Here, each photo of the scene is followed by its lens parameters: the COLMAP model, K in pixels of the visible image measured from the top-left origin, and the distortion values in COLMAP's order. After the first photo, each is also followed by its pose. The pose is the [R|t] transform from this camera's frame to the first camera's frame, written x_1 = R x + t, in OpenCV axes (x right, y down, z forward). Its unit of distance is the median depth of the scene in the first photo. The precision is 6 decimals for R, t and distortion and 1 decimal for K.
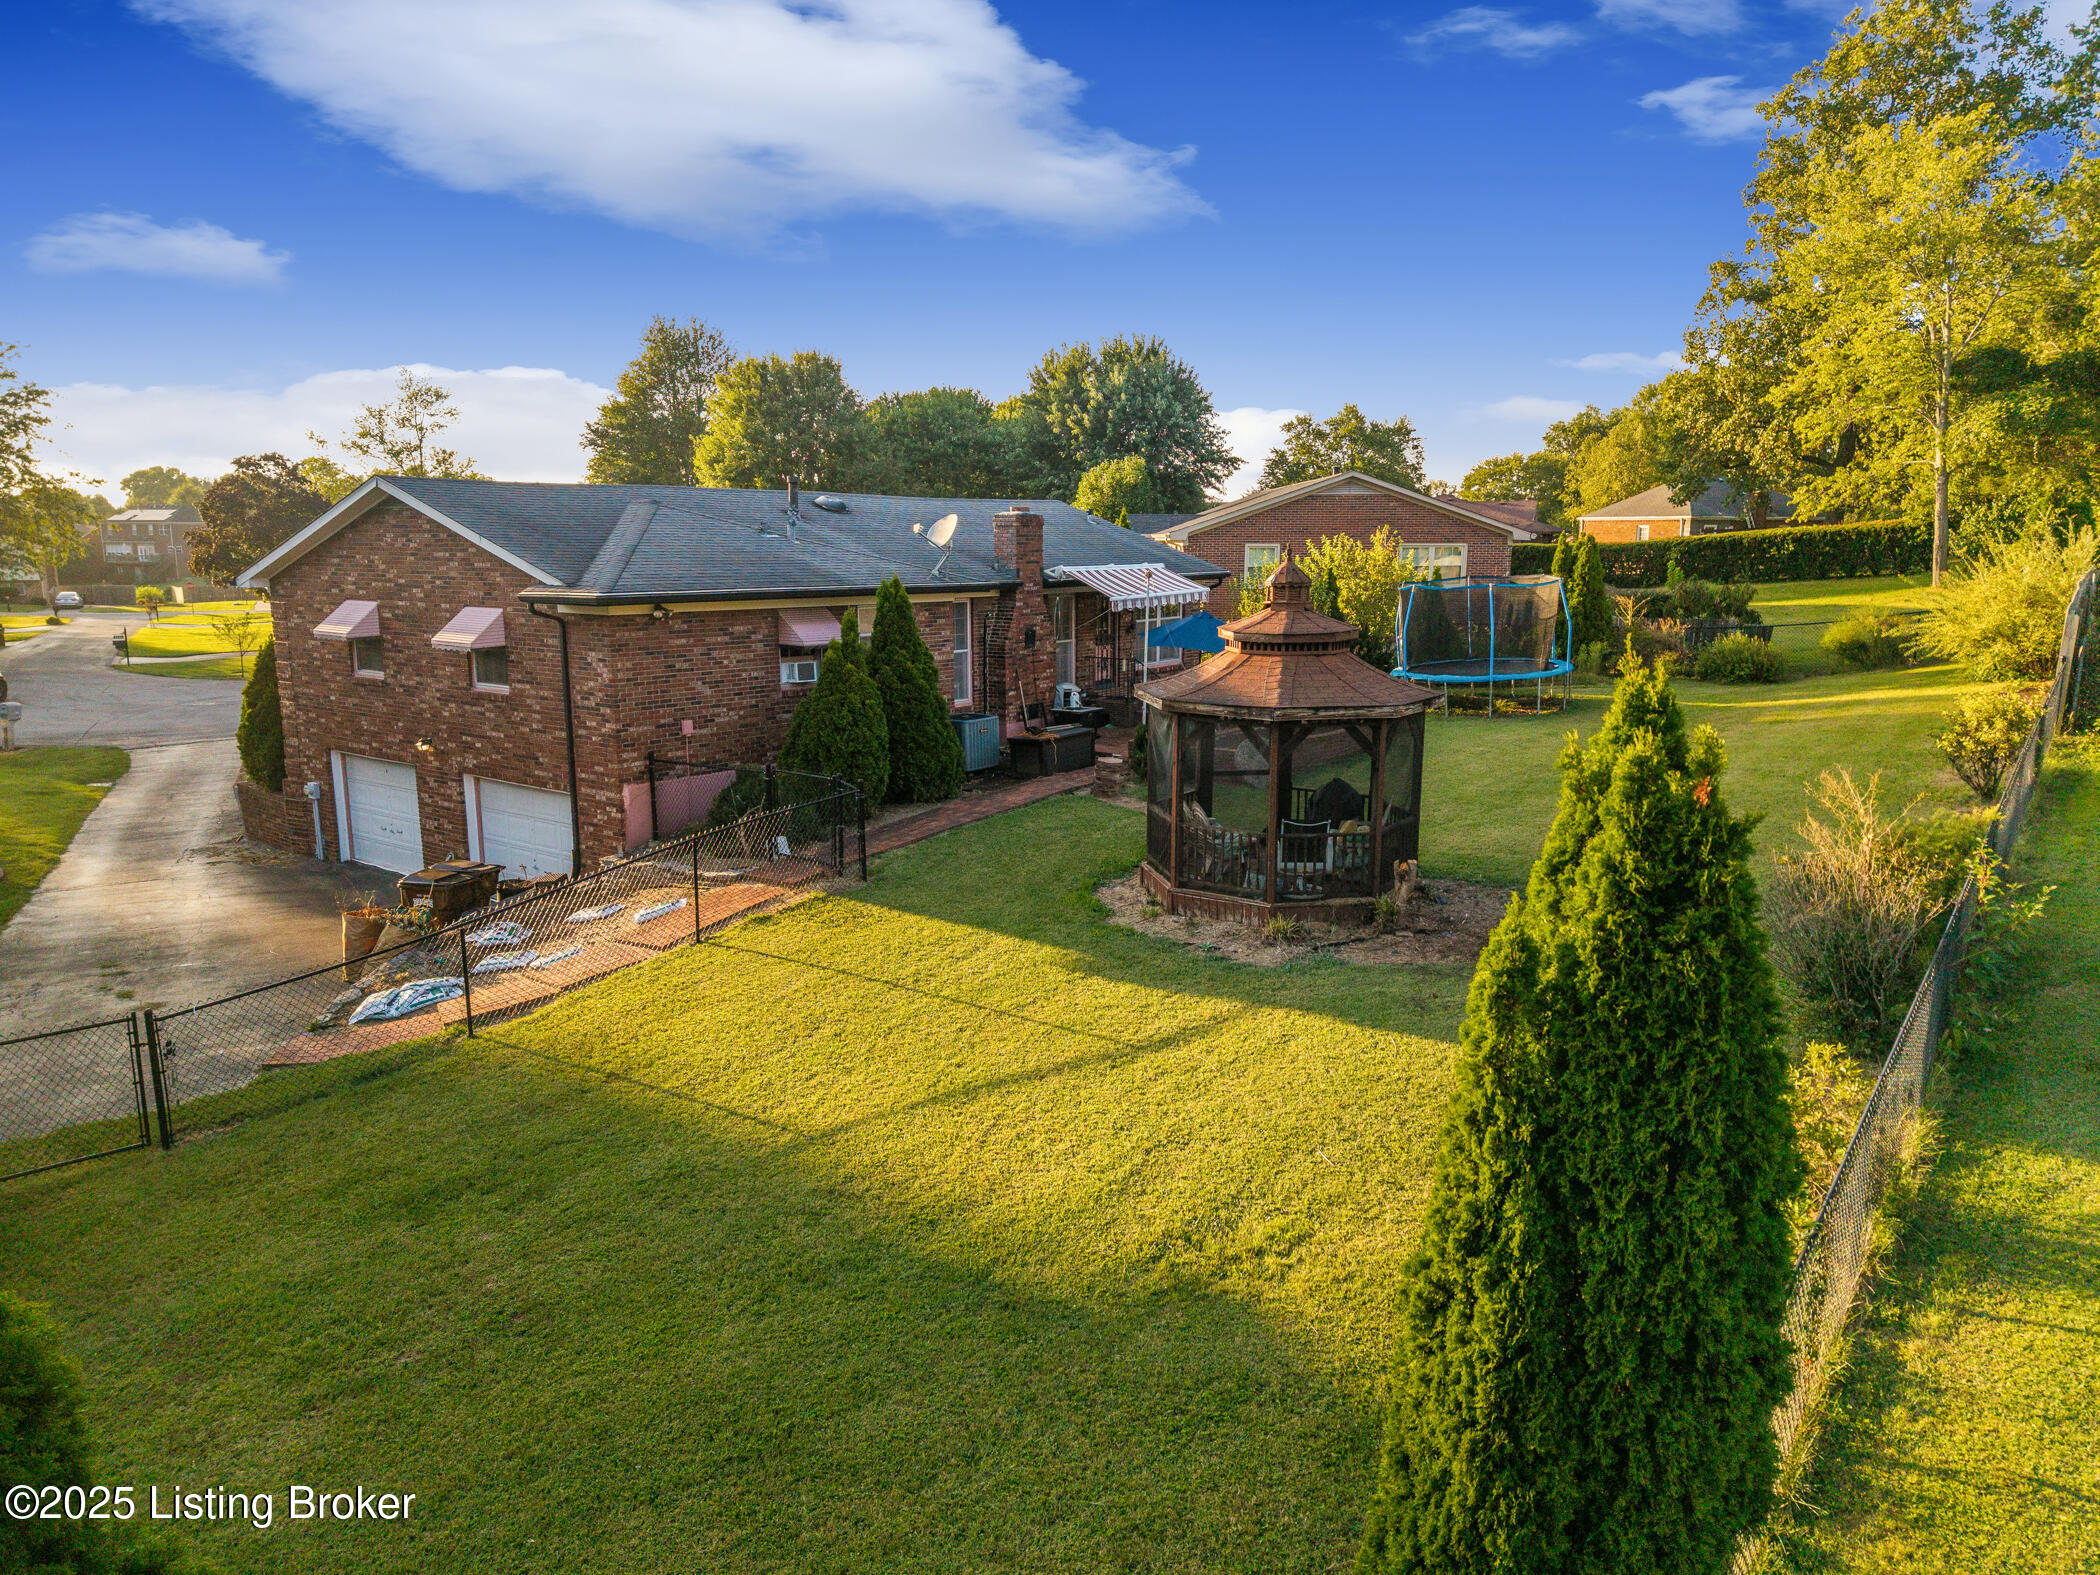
lens RADIAL K [[1424.7, 0, 1048.1], [0, 1424.7, 796.0], [0, 0, 1]] dist [0.052249, -0.063573]
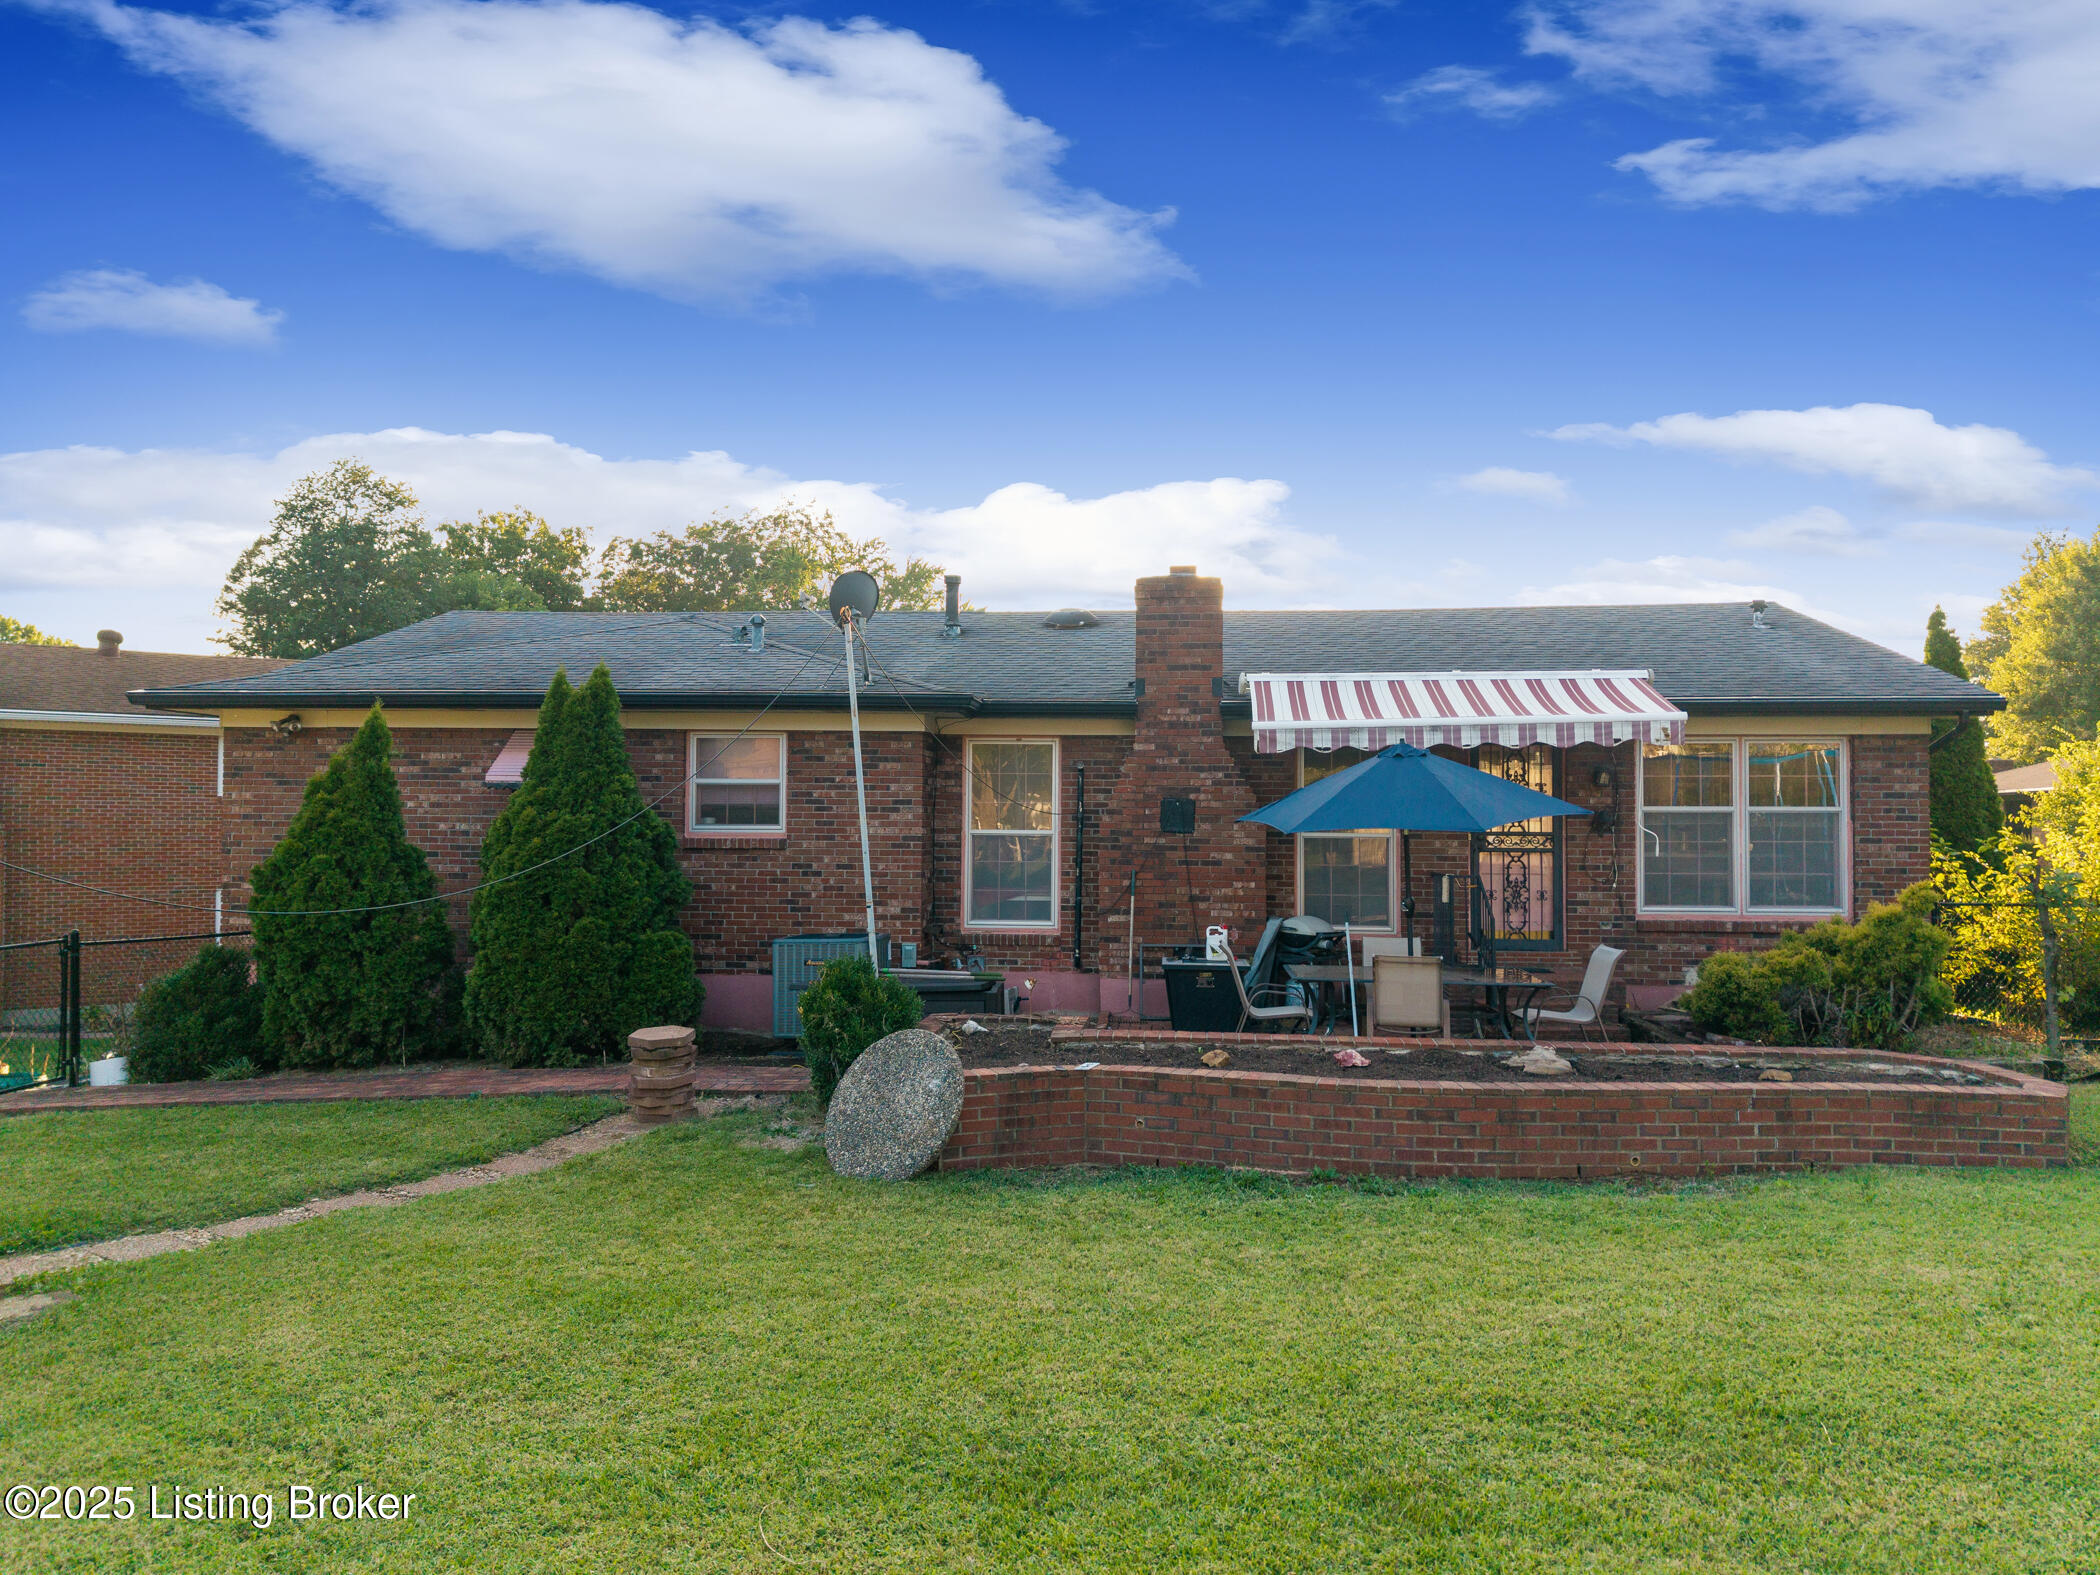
lens RADIAL K [[1424.7, 0, 1048.1], [0, 1424.7, 796.0], [0, 0, 1]] dist [0.052249, -0.063573]
pose [[0.508129, 0.011993, -0.861197, 0.508439], [-0.158729, 0.984080, -0.079950, -0.091291], [0.846528, 0.177322, 0.501943, 0.915199]]
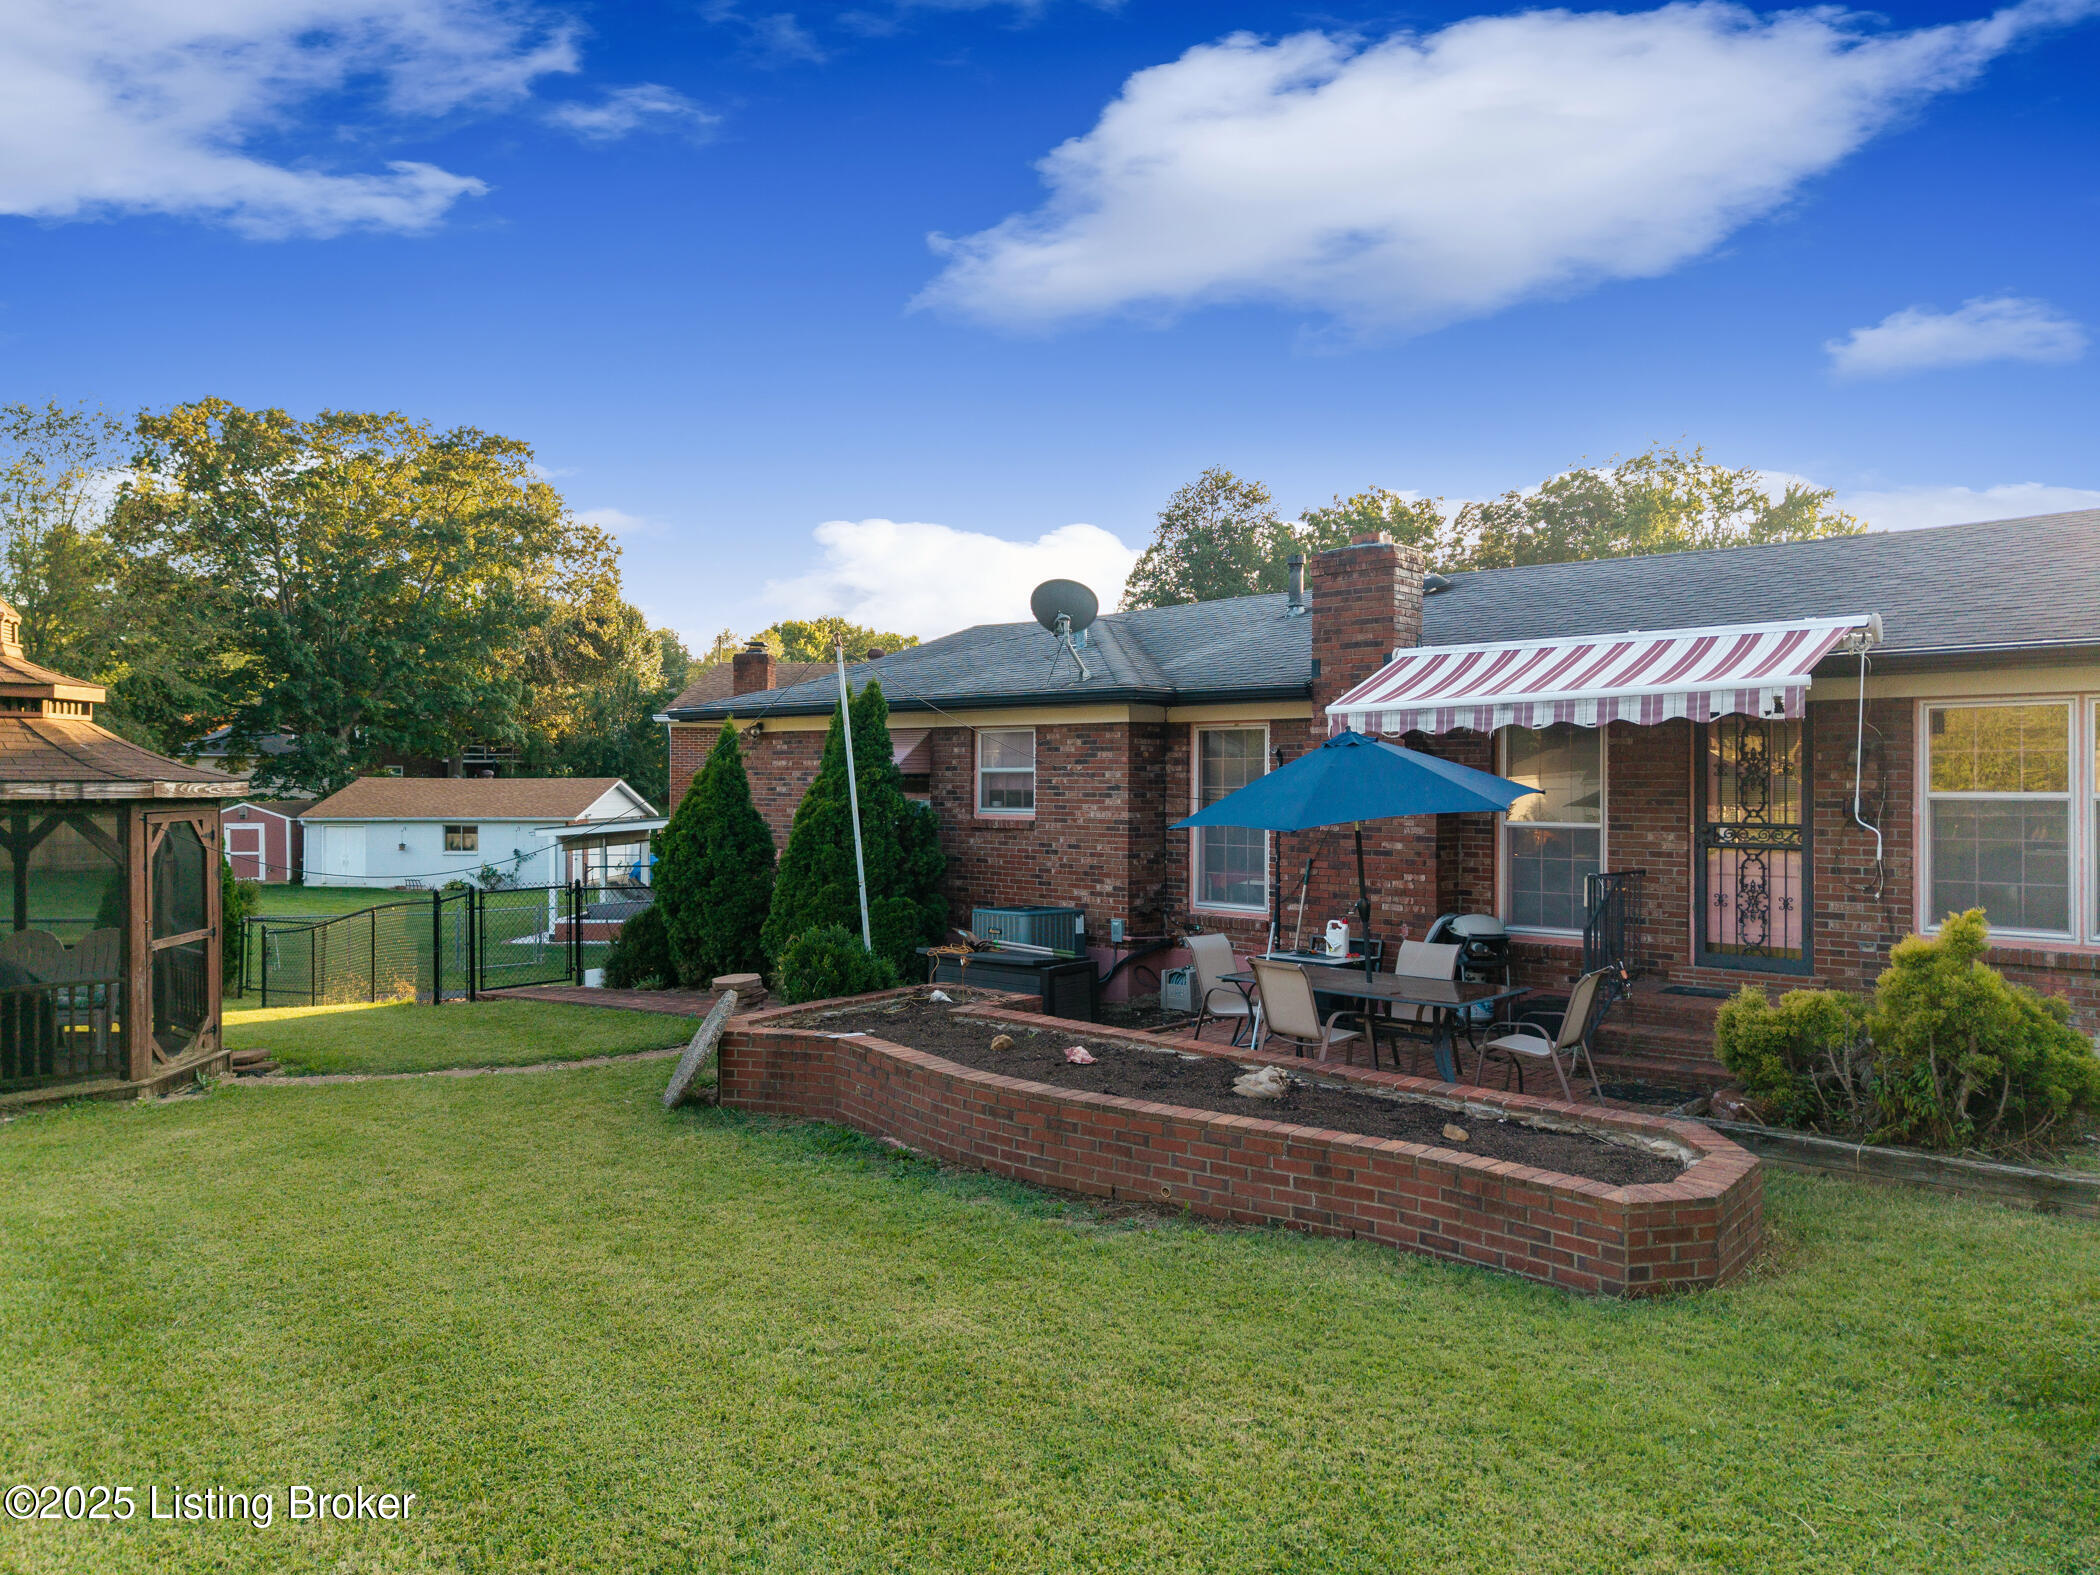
lens RADIAL K [[1424.7, 0, 1048.1], [0, 1424.7, 796.0], [0, 0, 1]] dist [0.052249, -0.063573]
pose [[-0.127324, 0.035977, -0.991209, 0.608301], [-0.158941, 0.985688, 0.056193, -0.160185], [0.979044, 0.164698, -0.119783, 1.237756]]
